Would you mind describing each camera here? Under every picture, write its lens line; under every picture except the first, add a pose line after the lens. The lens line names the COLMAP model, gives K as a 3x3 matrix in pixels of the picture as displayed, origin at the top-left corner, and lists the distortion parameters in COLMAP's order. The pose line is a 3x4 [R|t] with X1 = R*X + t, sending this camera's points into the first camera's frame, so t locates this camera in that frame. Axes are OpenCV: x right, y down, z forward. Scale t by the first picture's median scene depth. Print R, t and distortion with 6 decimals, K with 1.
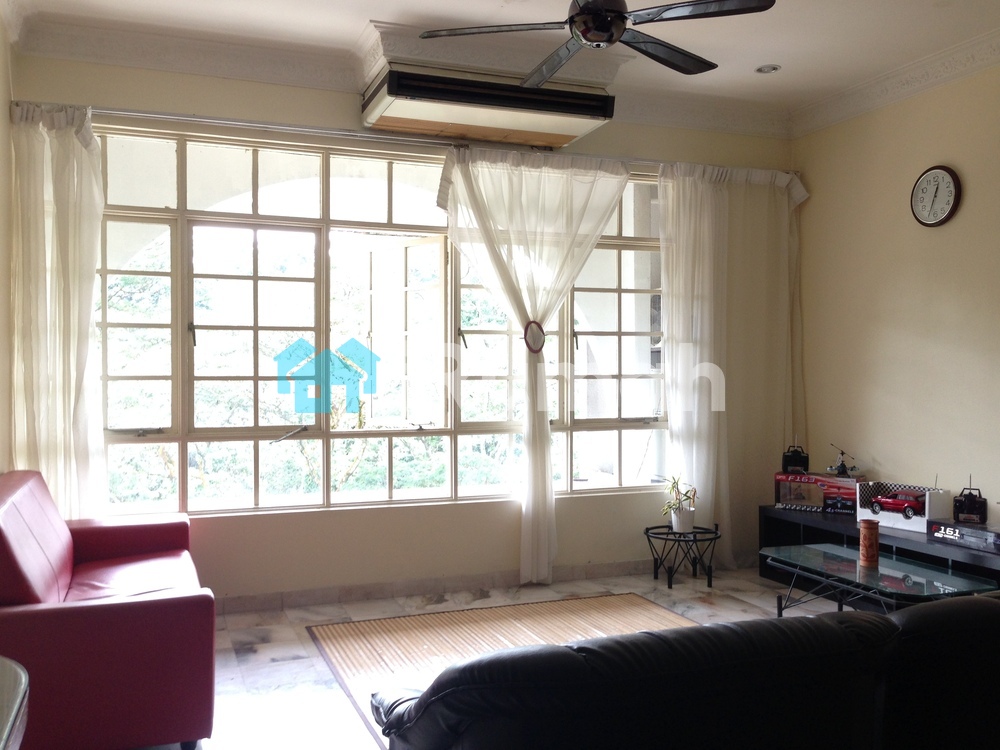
lens RADIAL K [[898.5, 0, 491.0], [0, 898.5, 361.4], [0, 0, 1]] dist [0.043227, -0.079914]
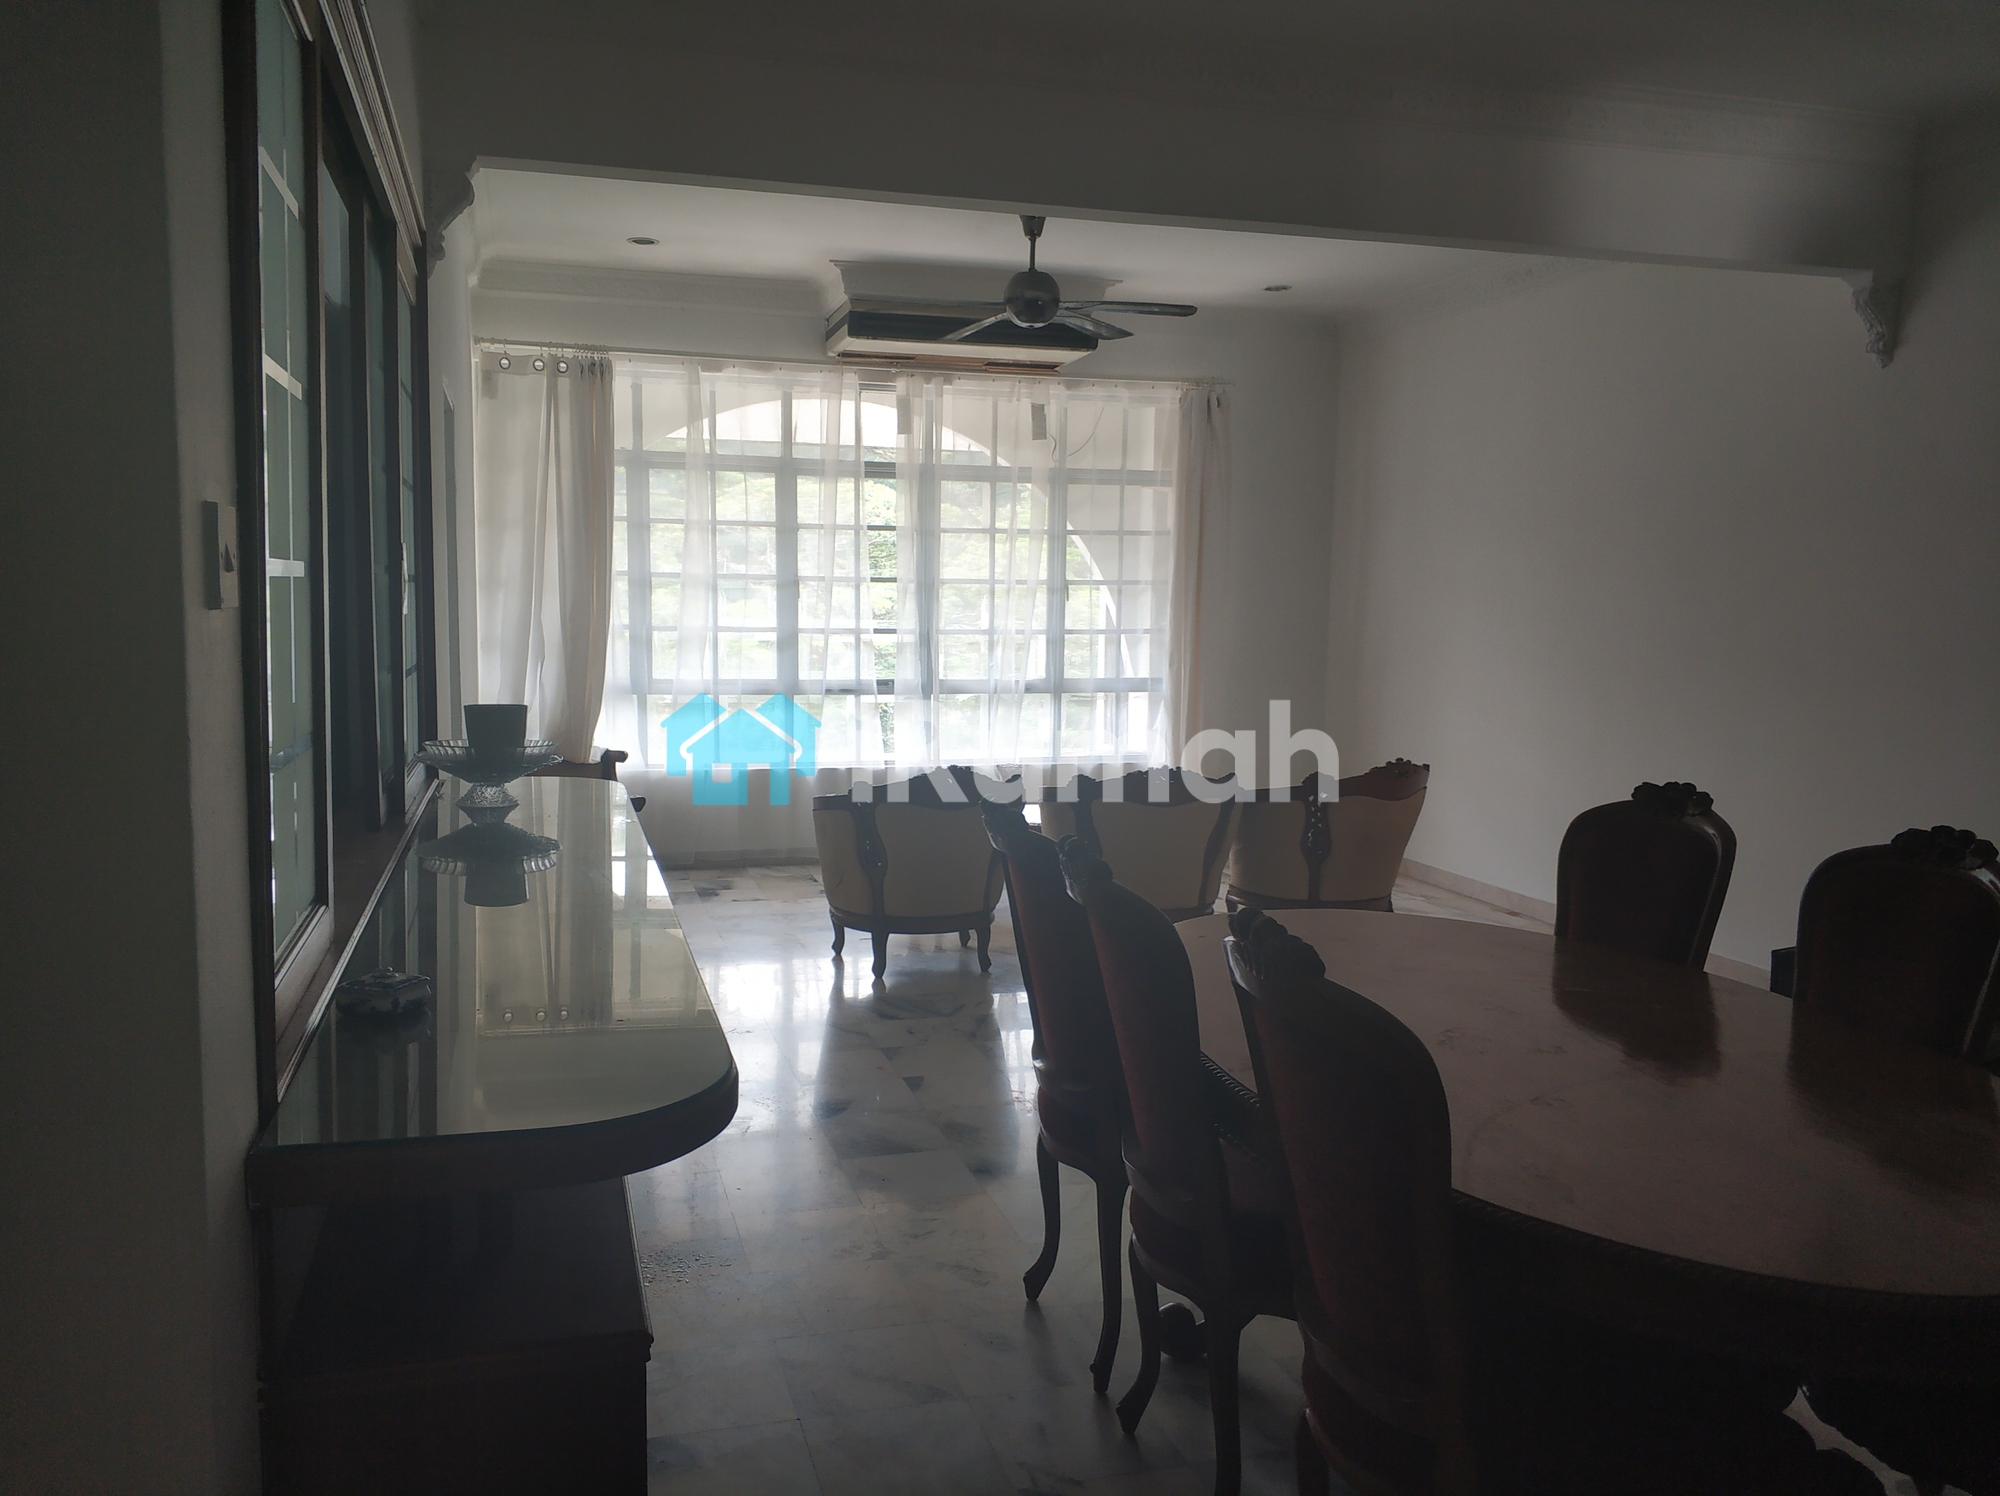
lens RADIAL K [[1534.1, 0, 1000.8], [0, 1534.1, 750.3], [0, 0, 1]] dist [-0.018218, -0.019242]
pose [[0.996827, 0.020855, -0.076814, 0.170318], [-0.012016, 0.993432, 0.113789, -0.042461], [0.078683, -0.112505, 0.990531, -0.609452]]
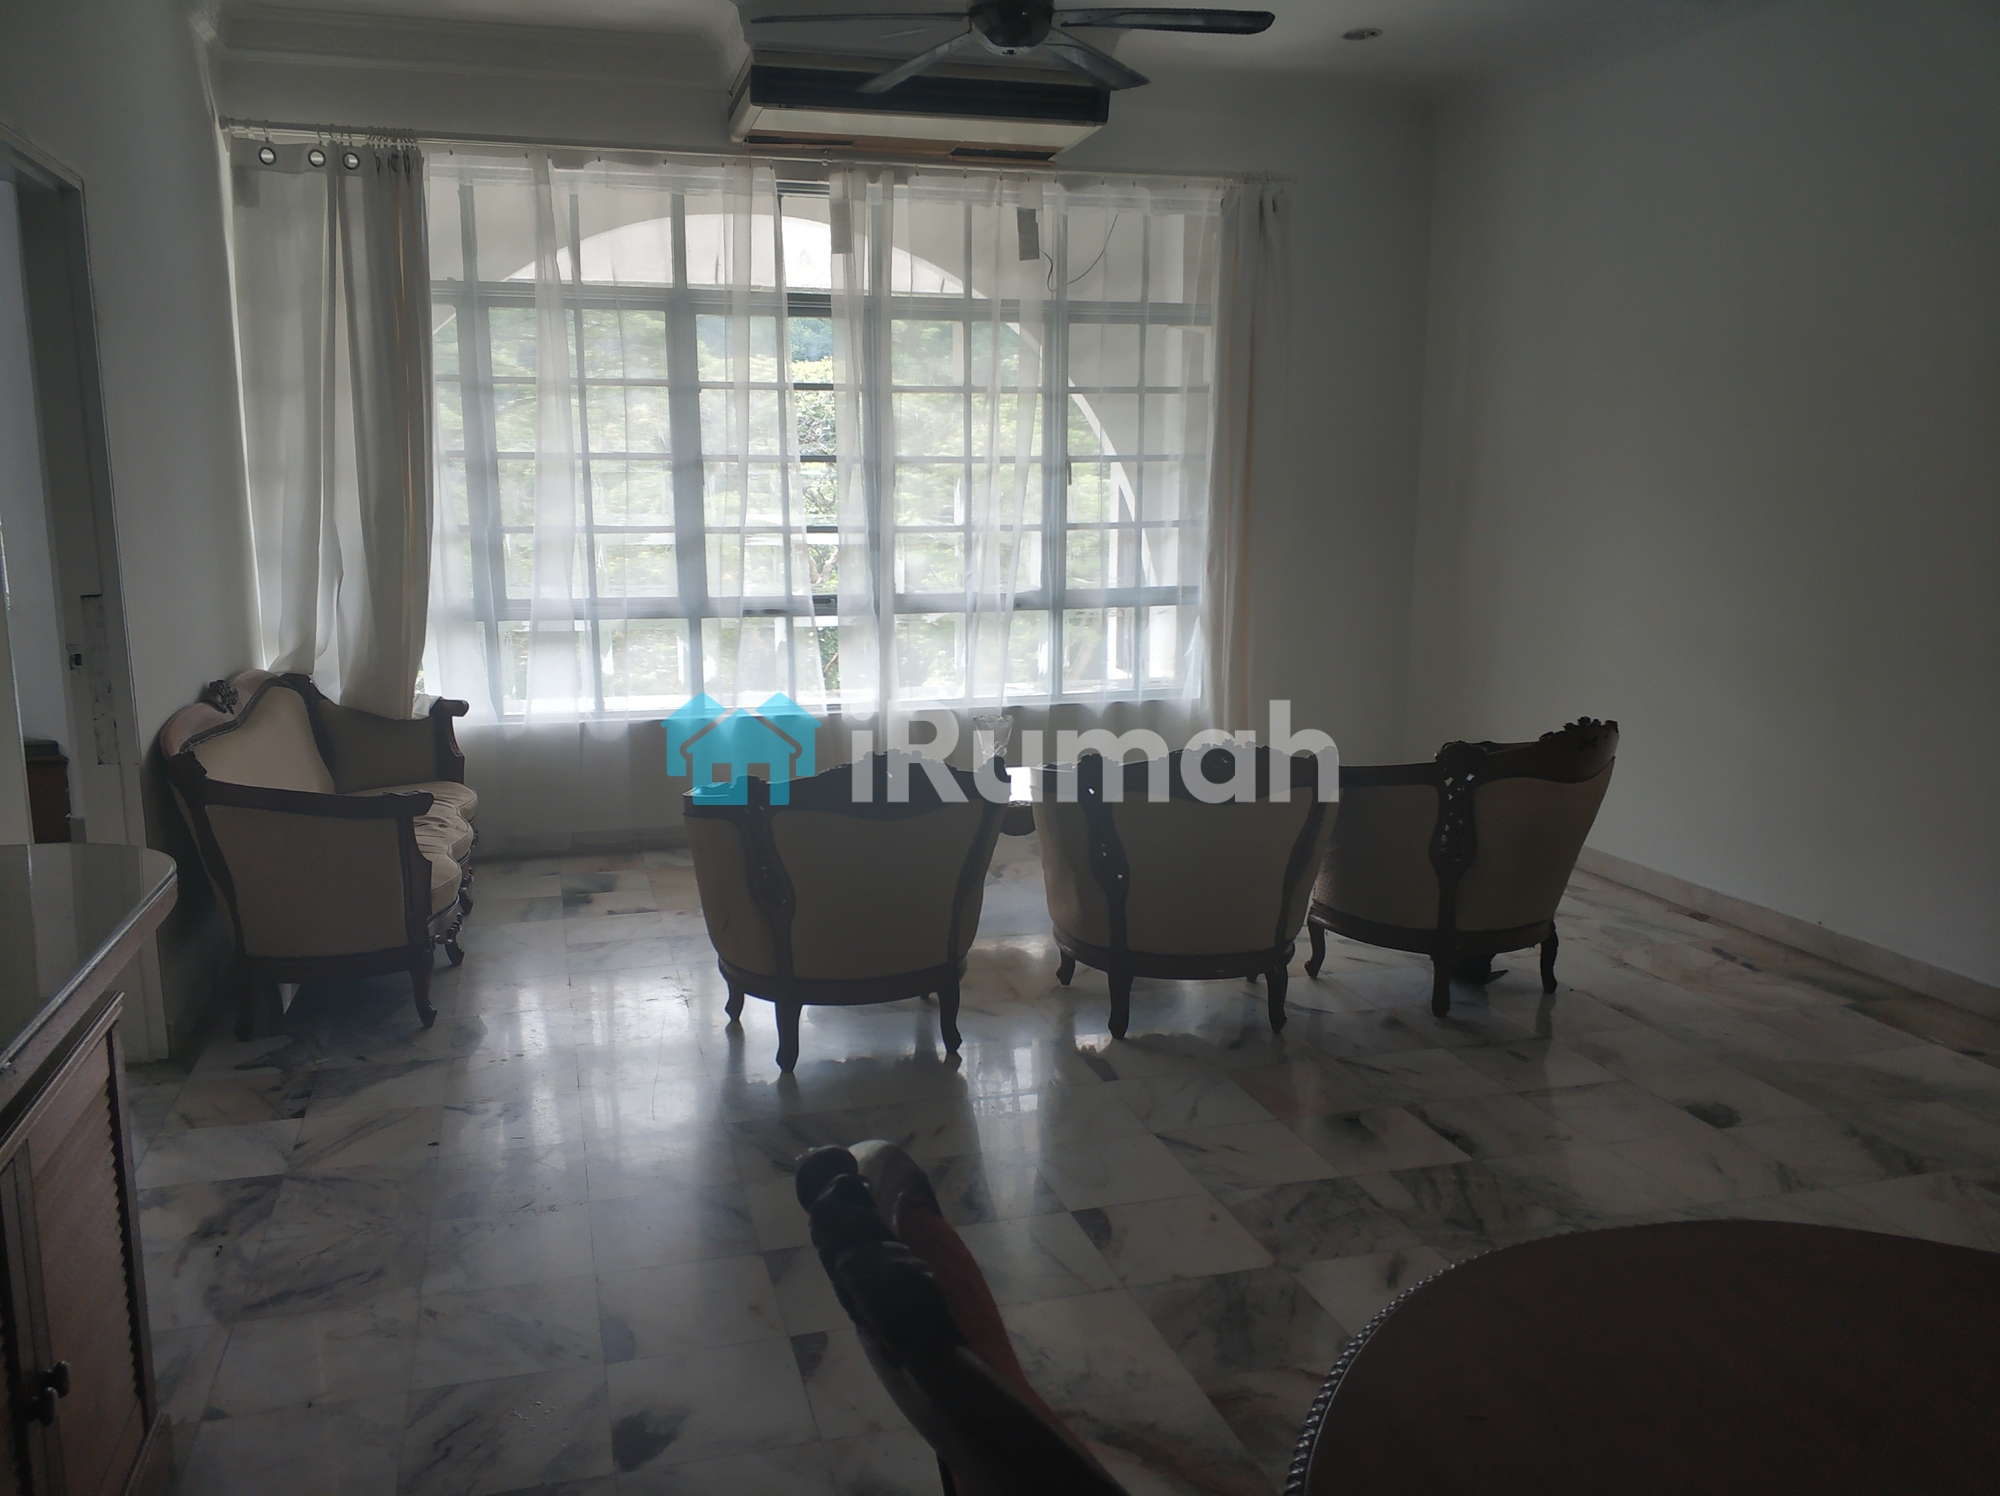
lens RADIAL K [[1534.1, 0, 987.7], [0, 1534.1, 760.0], [0, 0, 1]] dist [-0.018218, -0.019242]
pose [[0.996288, 0.013399, -0.085030, 0.152456], [0.002948, 0.981921, 0.189268, -0.030253], [0.086029, -0.188816, 0.978237, -0.170536]]
